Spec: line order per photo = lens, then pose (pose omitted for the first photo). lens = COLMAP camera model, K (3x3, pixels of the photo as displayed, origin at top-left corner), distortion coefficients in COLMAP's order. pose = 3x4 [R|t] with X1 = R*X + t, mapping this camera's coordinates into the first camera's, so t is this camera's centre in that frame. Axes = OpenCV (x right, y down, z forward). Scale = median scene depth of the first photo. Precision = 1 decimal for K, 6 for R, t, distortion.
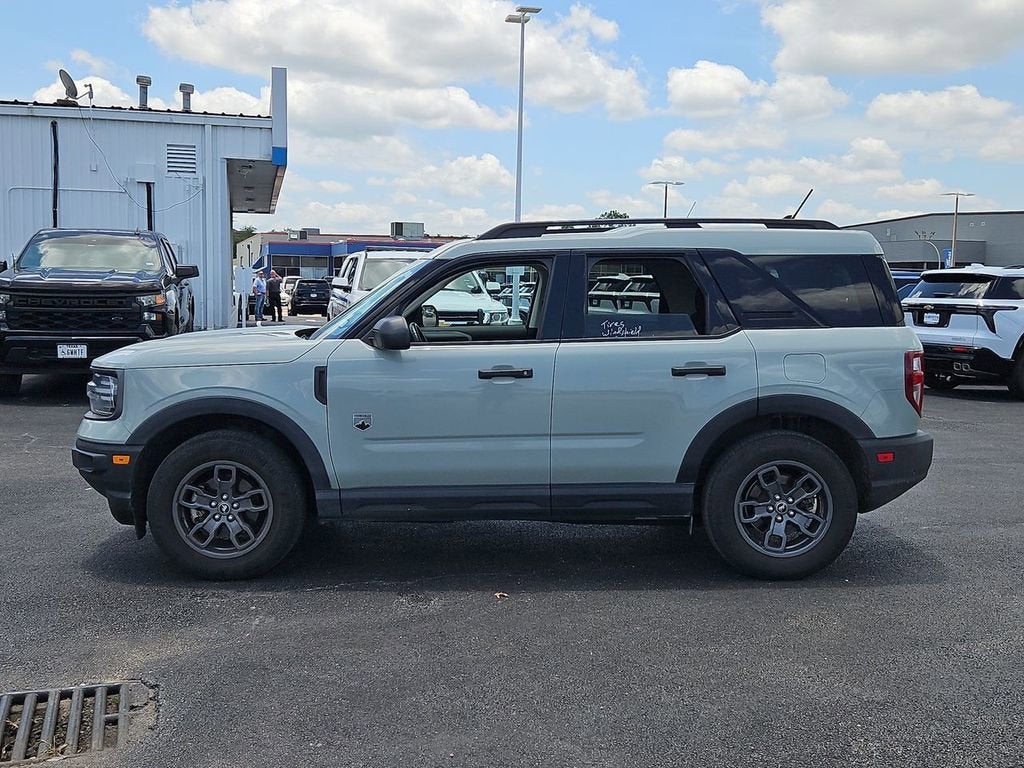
lens RADIAL K [[1102.7, 0, 510.5], [0, 1102.7, 376.5], [0, 0, 1]] dist [0.055446, 0.000000]
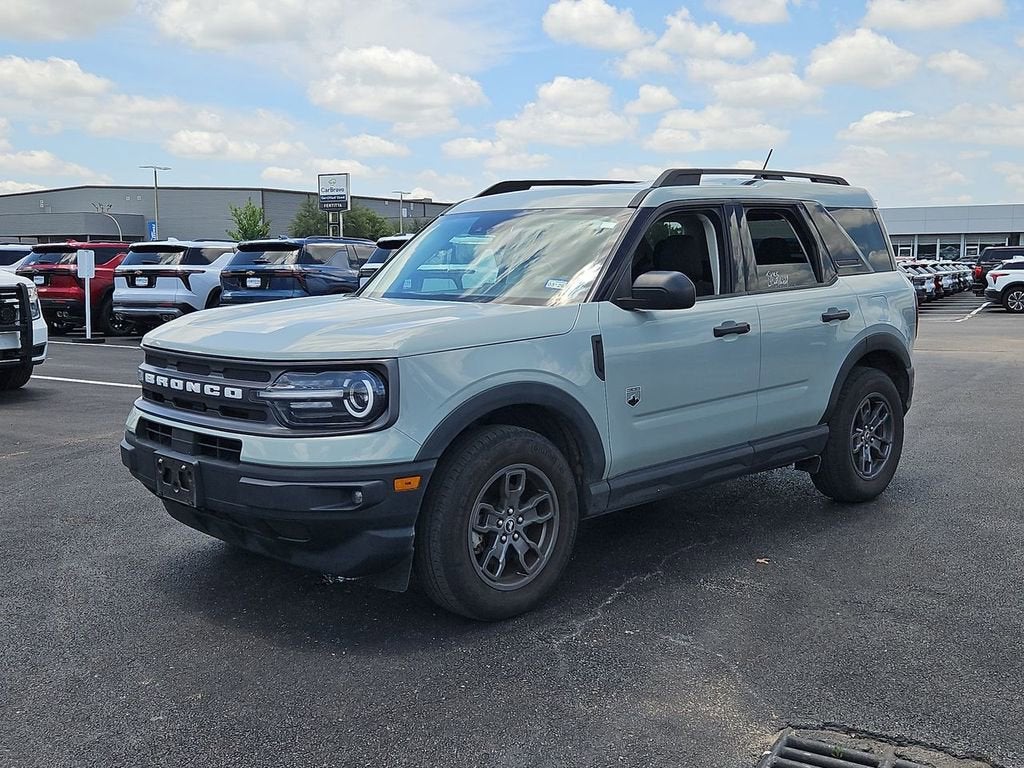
lens RADIAL K [[1102.7, 0, 508.6], [0, 1102.7, 386.5], [0, 0, 1]] dist [0.055446, 0.000000]
pose [[0.734786, -0.095990, 0.671473, -0.773230], [0.074636, 0.995367, 0.060618, -0.025632], [-0.674180, 0.005575, 0.738546, 0.427881]]
